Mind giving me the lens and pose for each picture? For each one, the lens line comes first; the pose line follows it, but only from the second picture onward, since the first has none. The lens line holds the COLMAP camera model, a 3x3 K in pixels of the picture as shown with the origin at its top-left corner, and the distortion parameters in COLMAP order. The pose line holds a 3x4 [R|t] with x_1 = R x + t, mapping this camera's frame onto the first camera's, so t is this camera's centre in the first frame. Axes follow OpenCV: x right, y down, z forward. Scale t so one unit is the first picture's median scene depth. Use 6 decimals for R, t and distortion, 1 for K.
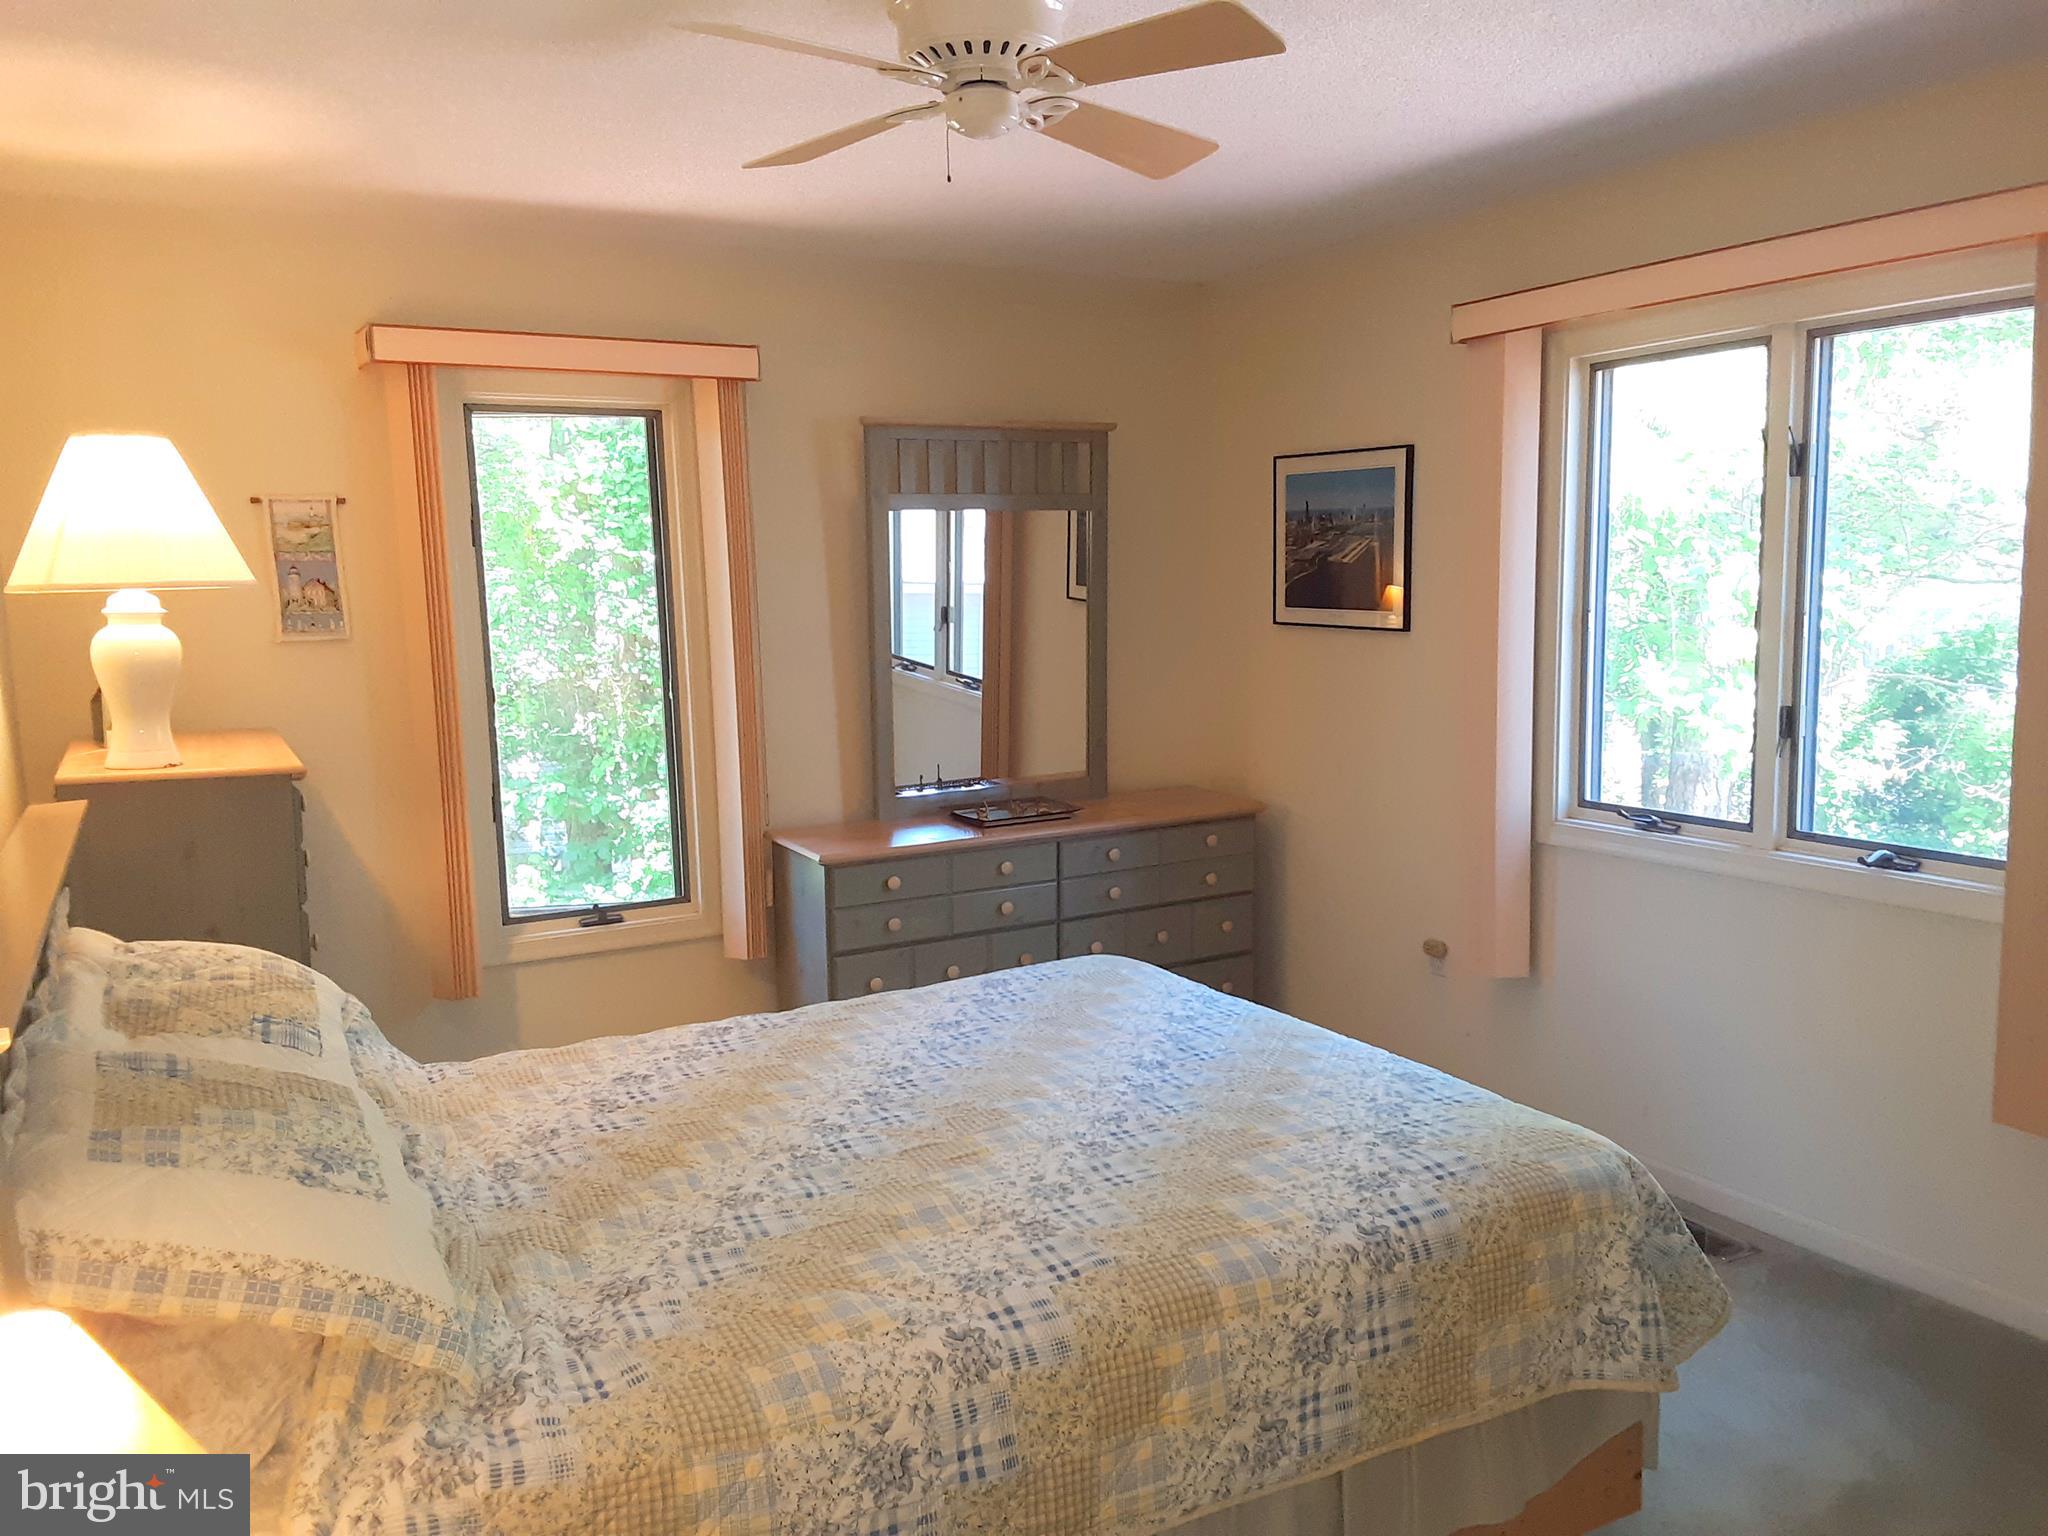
lens RADIAL K [[1638.4, 0, 1093.7], [0, 1638.4, 776.6], [0, 0, 1]] dist [0.113472, -0.184099]
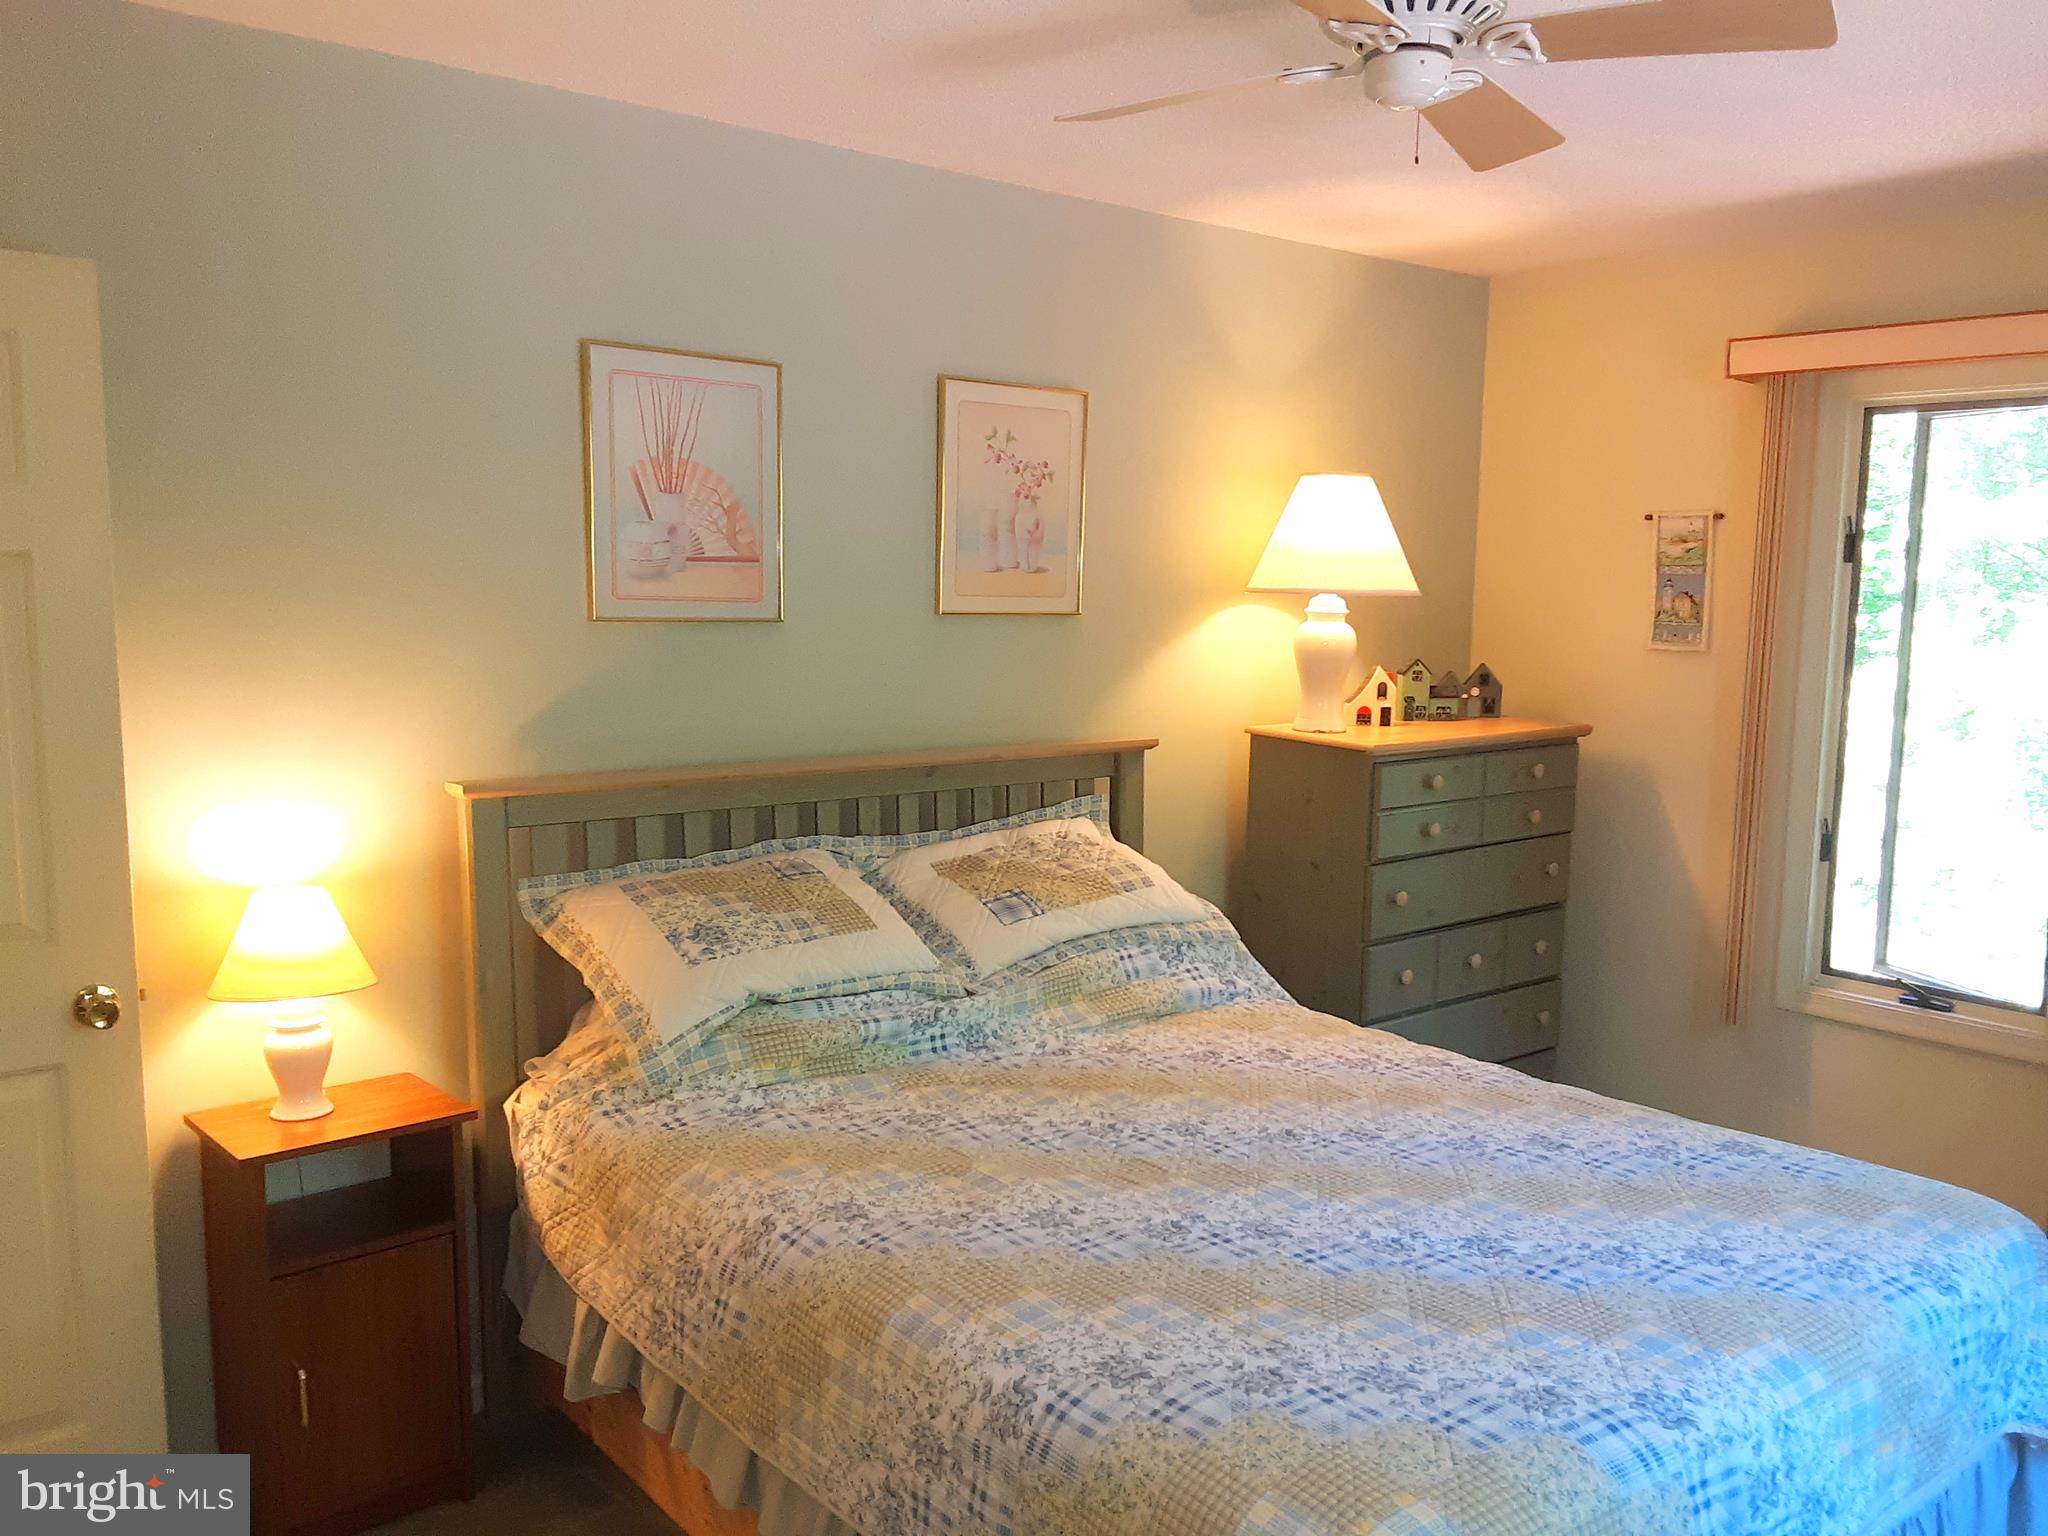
lens RADIAL K [[1638.4, 0, 1028.0], [0, 1638.4, 769.1], [0, 0, 1]] dist [0.113472, -0.184099]
pose [[0.180283, 0.144156, -0.972994, 0.718777], [-0.146645, 0.982086, 0.118331, -0.106277], [0.972622, 0.121352, 0.198194, 0.598701]]
